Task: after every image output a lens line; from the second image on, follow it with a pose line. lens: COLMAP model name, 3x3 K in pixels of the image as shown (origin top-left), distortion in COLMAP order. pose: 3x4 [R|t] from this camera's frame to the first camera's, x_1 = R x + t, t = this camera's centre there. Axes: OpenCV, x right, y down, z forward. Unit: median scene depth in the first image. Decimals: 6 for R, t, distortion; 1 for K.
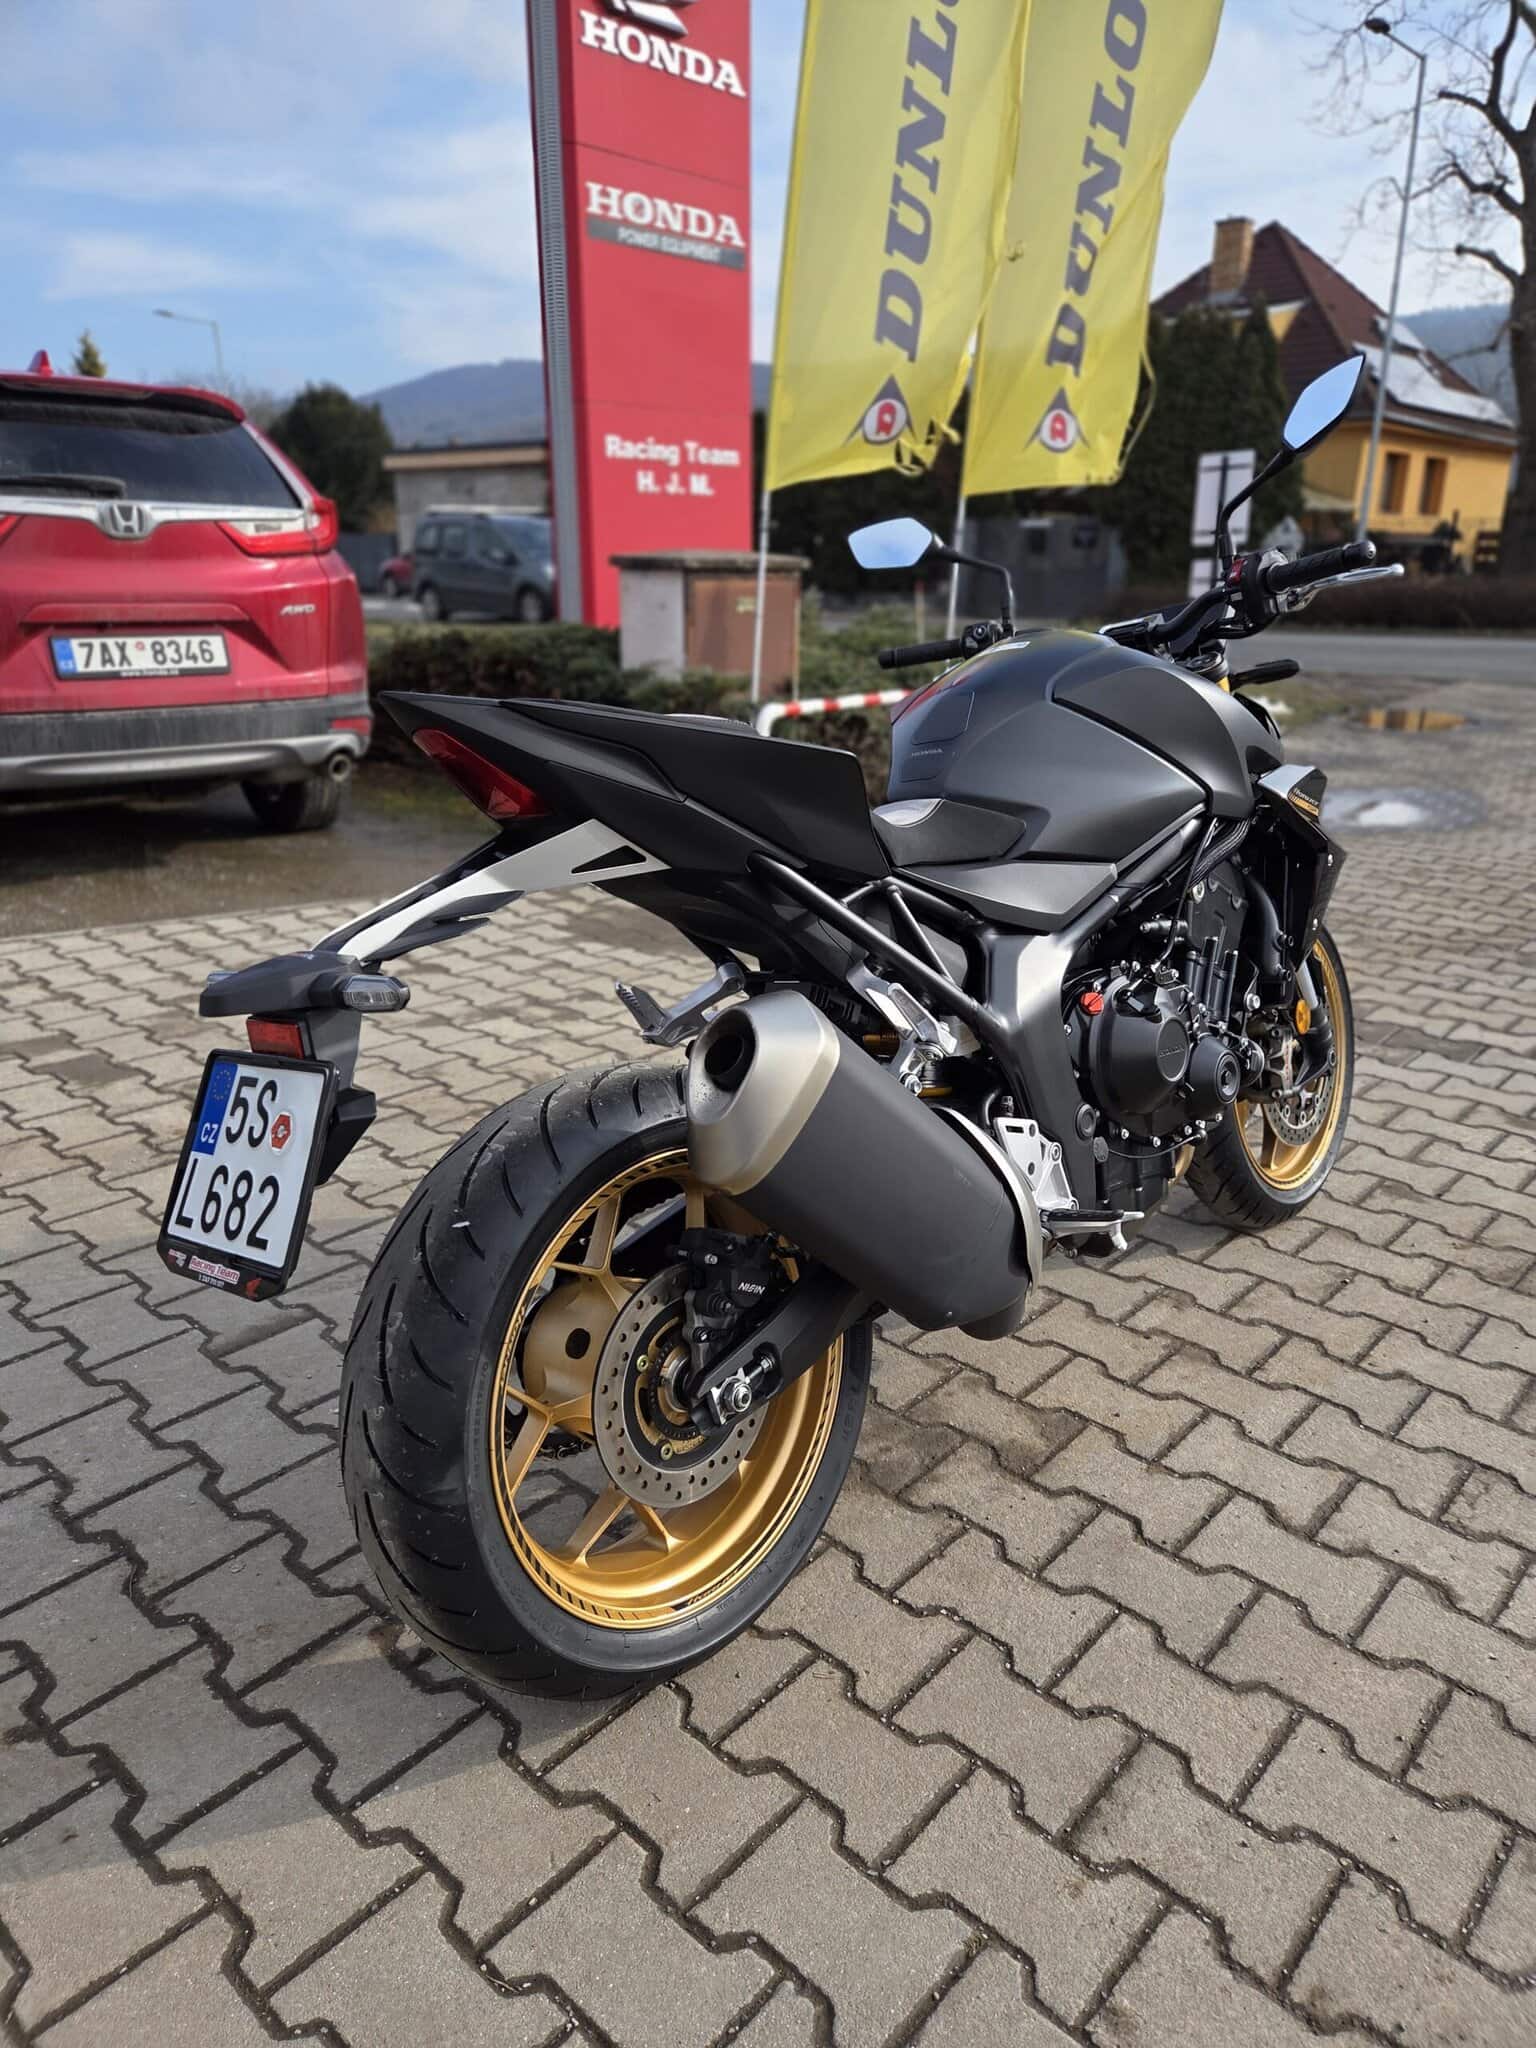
lens RADIAL K [[1355.6, 0, 768.0], [0, 1355.6, 1024.0], [0, 0, 1]] dist [0.063684, -0.042958]
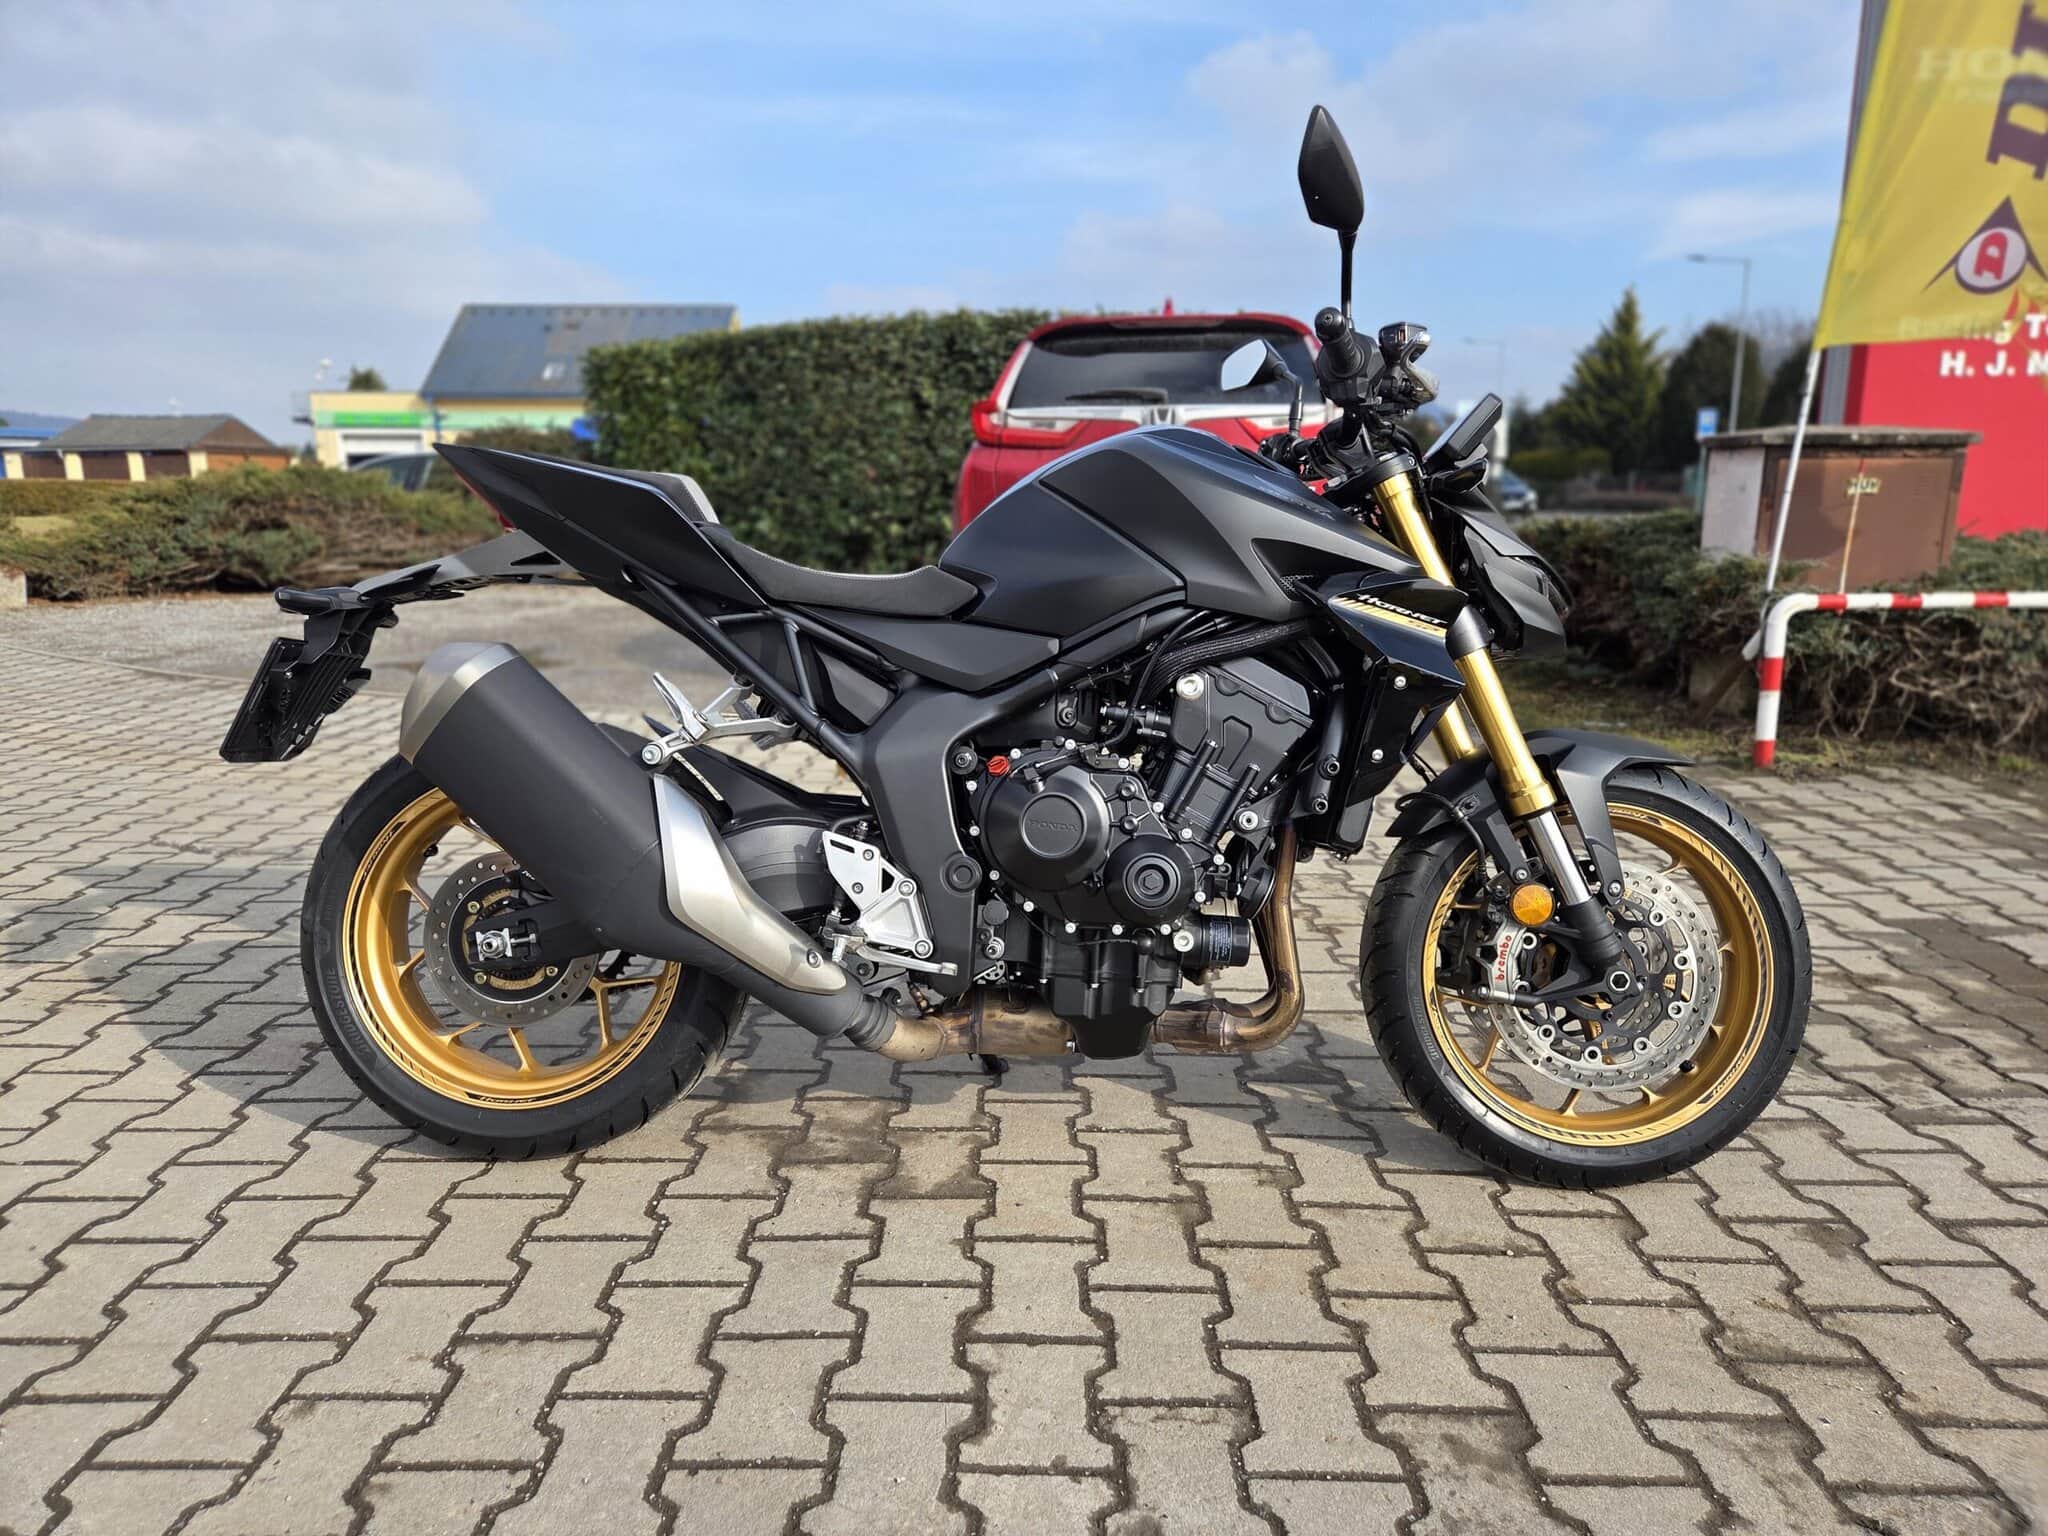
lens RADIAL K [[1340.2, 0, 1021.1], [0, 1340.2, 777.7], [0, 0, 1]] dist [0.070257, -0.052298]
pose [[0.670094, 0.147859, -0.727401, 1.065316], [-0.232273, 0.972514, -0.016290, 0.006189], [0.704999, 0.179872, 0.686020, 0.334241]]
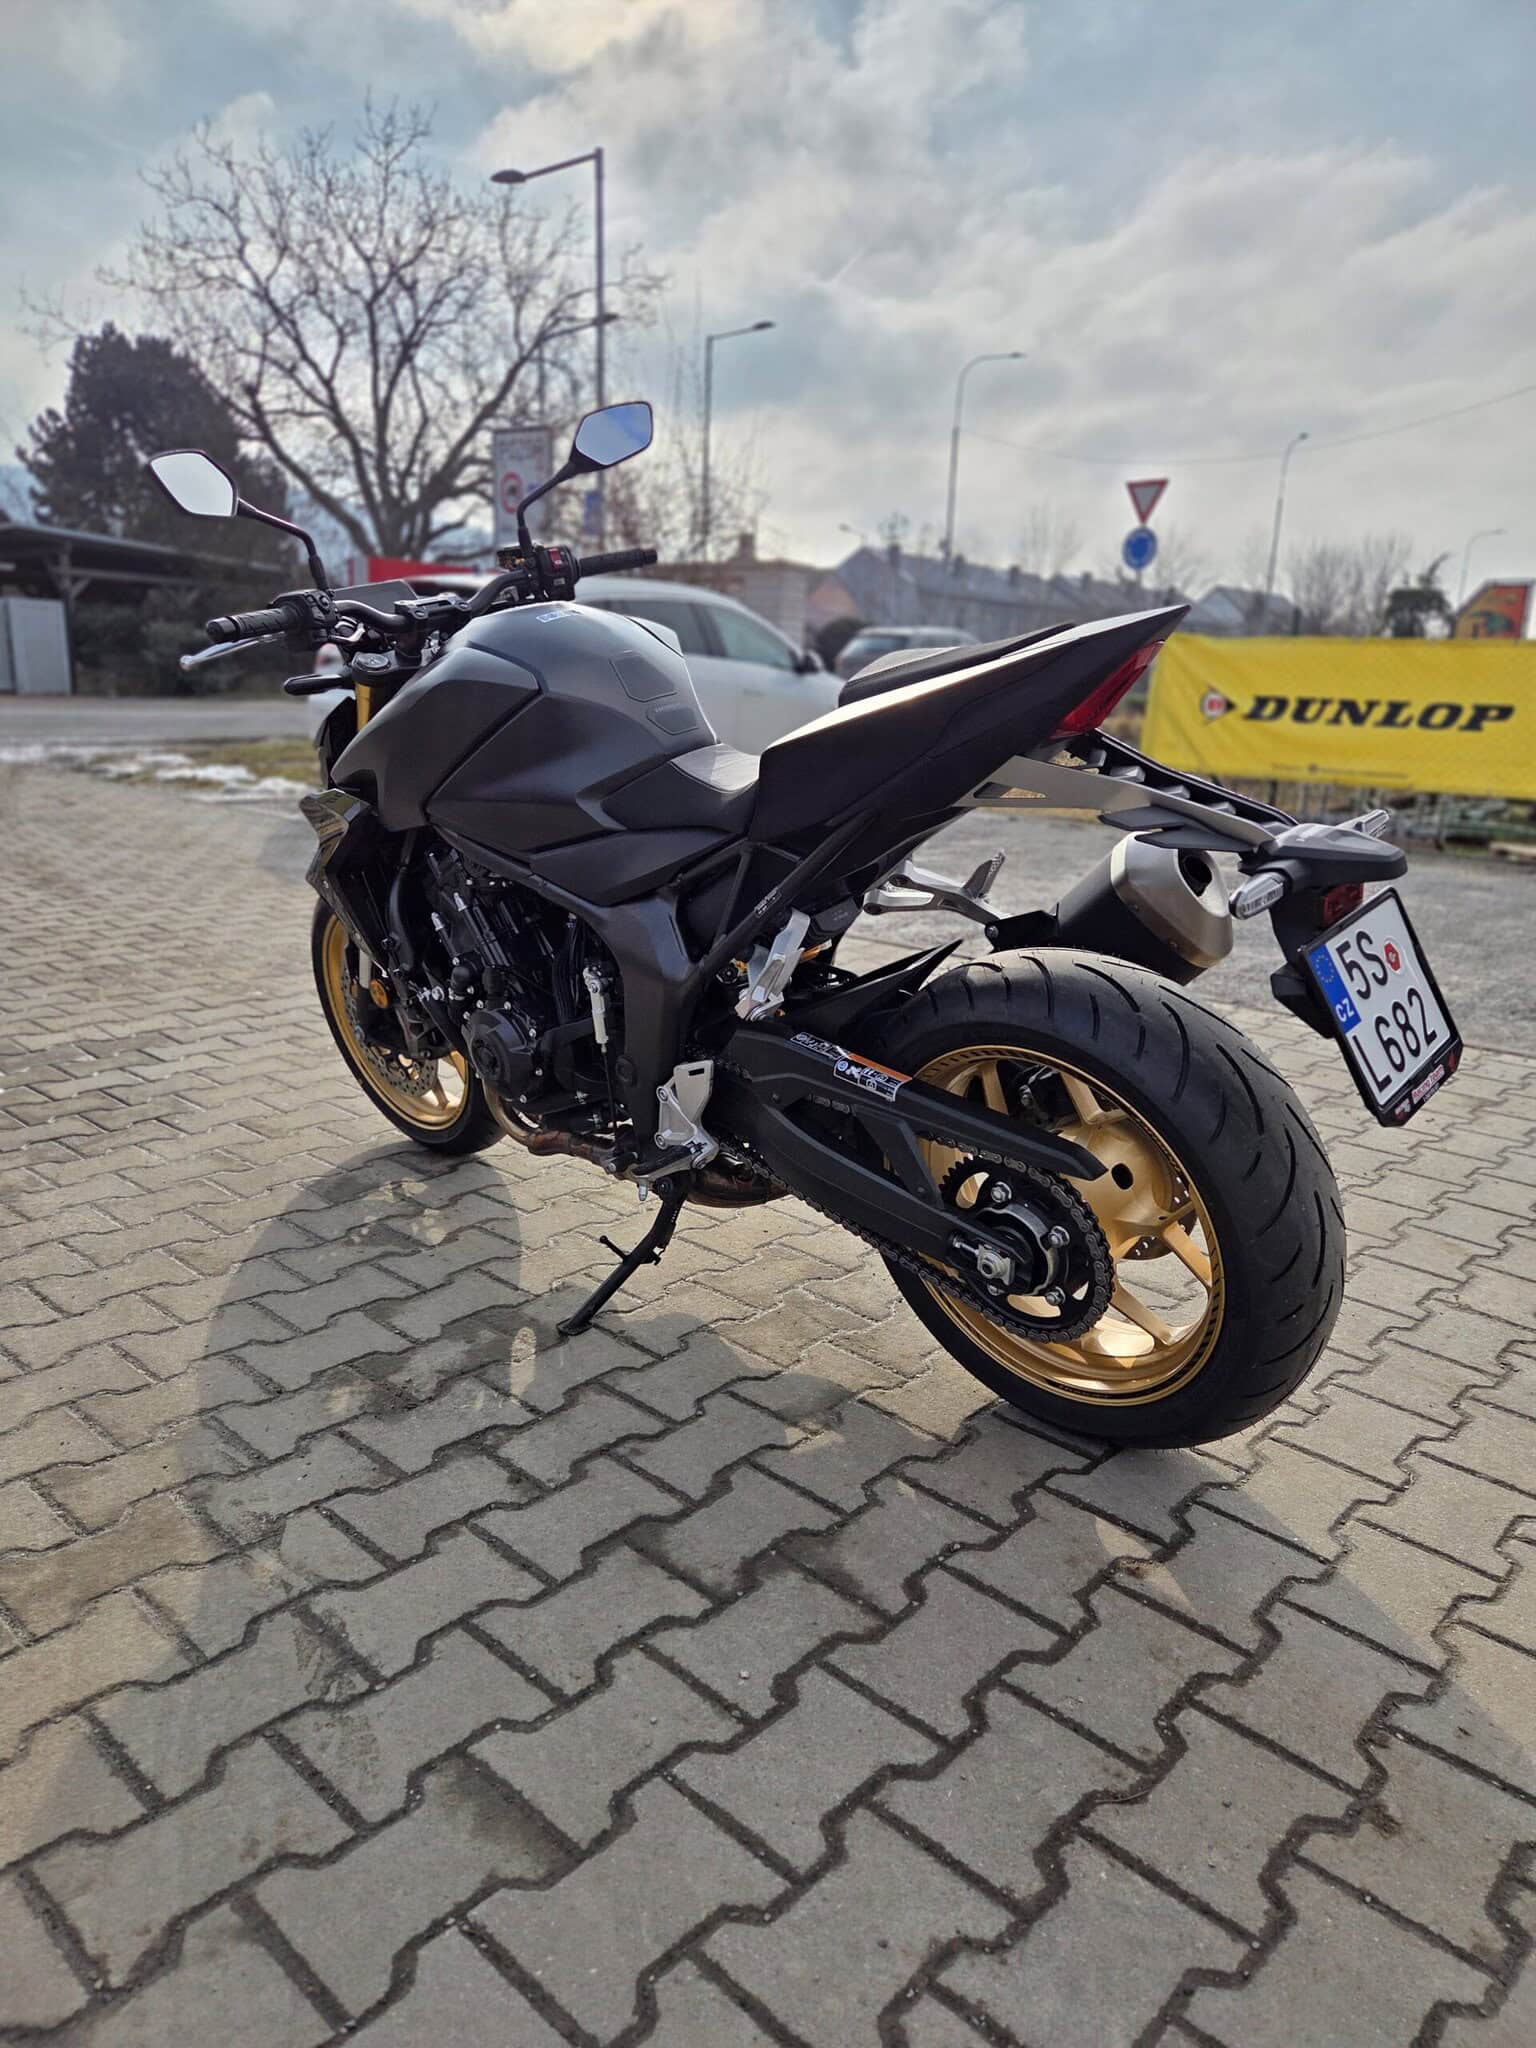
lens RADIAL K [[1393.1, 0, 779.8], [0, 1393.1, 1032.9], [0, 0, 1]] dist [0.065936, -0.002790]
pose [[0.004538, -0.258713, 0.965944, -1.080083], [0.287867, 0.925402, 0.246502, -0.221034], [-0.957660, 0.276944, 0.078674, 0.980866]]
